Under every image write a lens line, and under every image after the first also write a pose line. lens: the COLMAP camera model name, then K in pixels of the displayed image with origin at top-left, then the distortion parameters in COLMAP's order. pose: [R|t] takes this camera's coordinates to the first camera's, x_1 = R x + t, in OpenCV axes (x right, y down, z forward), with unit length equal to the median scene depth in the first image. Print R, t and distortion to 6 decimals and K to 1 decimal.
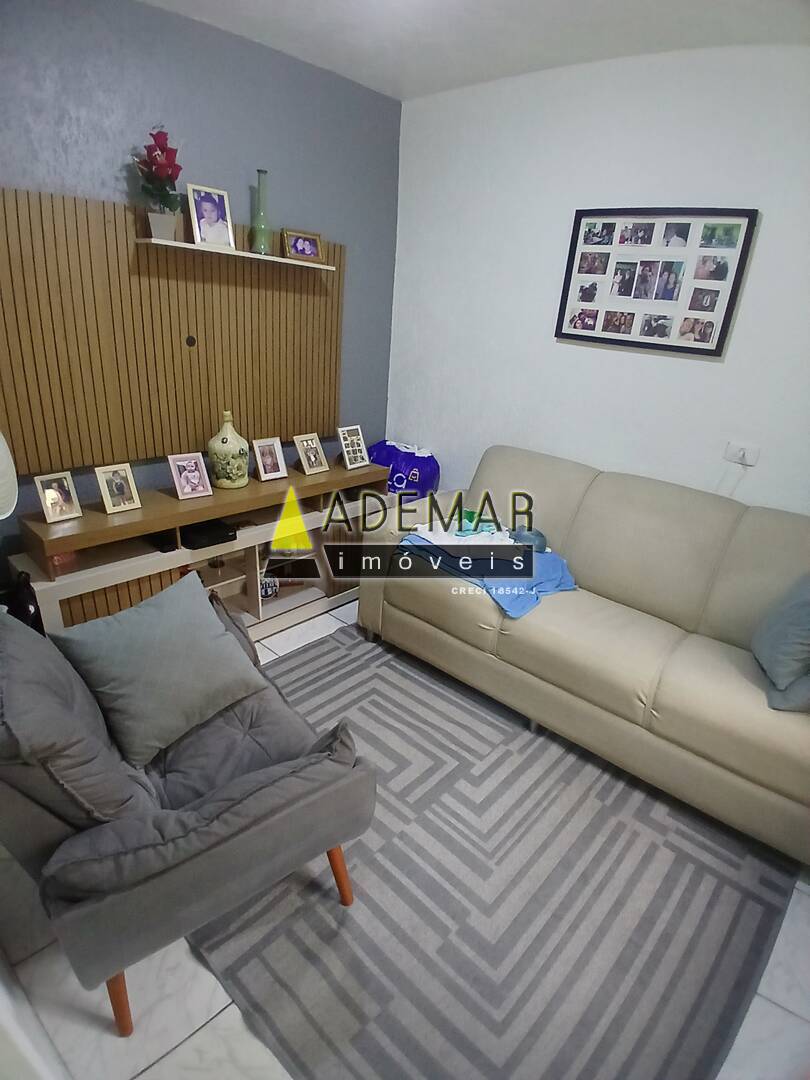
lens RADIAL K [[540.3, 0, 405.0], [0, 540.3, 540.0], [0, 0, 1]] dist [0.019894, -0.052942]
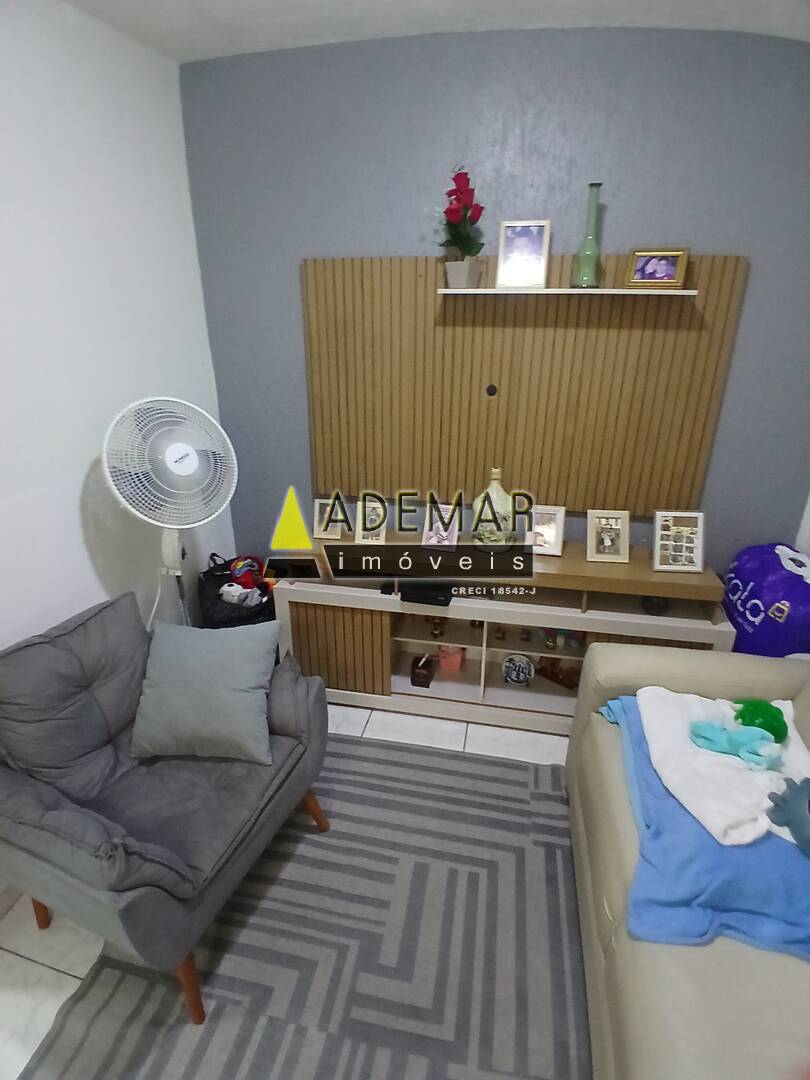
lens RADIAL K [[529.8, 0, 381.0], [0, 529.8, 552.6], [0, 0, 1]] dist [-0.001165, -0.047190]
pose [[0.507469, 0.251733, -0.824078, 0.325339], [-0.299819, 0.948198, 0.105019, -0.139263], [0.807826, 0.193781, 0.556656, 0.388057]]
